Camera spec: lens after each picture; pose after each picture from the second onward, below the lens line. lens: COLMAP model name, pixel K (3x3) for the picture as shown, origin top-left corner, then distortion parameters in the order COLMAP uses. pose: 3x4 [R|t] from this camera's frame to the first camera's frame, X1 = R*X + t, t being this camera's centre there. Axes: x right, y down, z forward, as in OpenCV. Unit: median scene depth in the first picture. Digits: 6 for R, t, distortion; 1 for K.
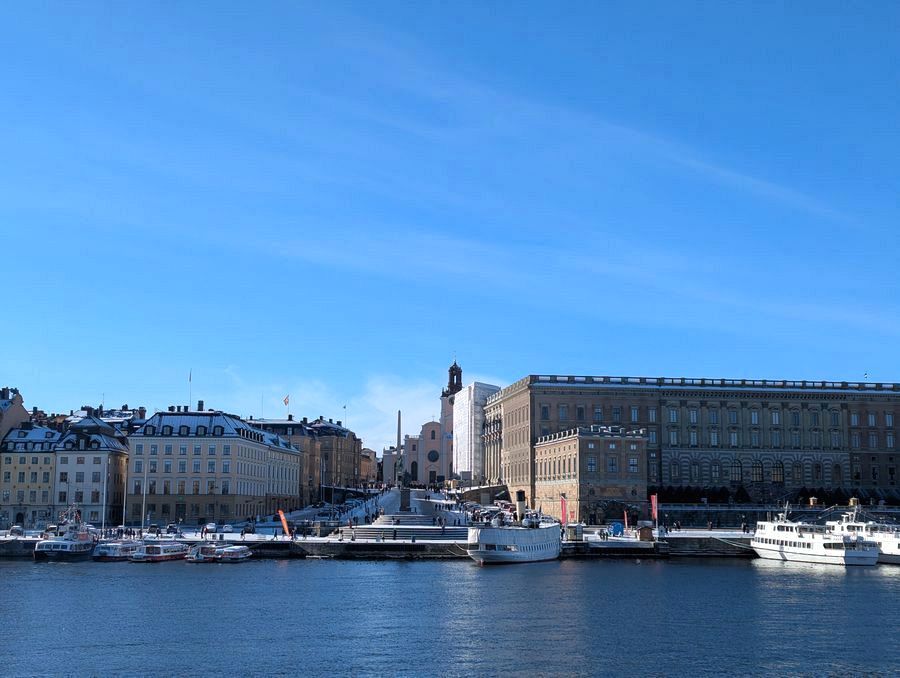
lens RADIAL K [[1230.0, 0, 449.8], [0, 1230.0, 338.6], [0, 0, 1]] dist [0.084672, 0.000000]
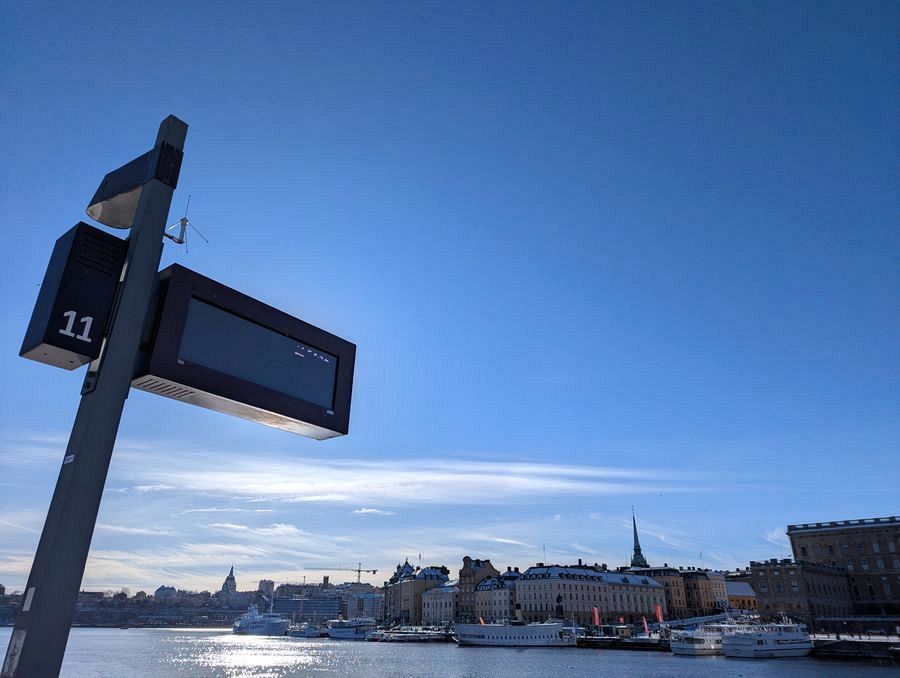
lens RADIAL K [[643.1, 0, 450.6], [0, 643.1, 336.8], [0, 0, 1]] dist [0.005030, -0.007052]
pose [[0.623063, -0.316529, -0.715263, 0.524248], [0.097201, 0.938704, -0.330737, 0.039148], [0.776108, 0.136546, 0.615639, 0.193212]]
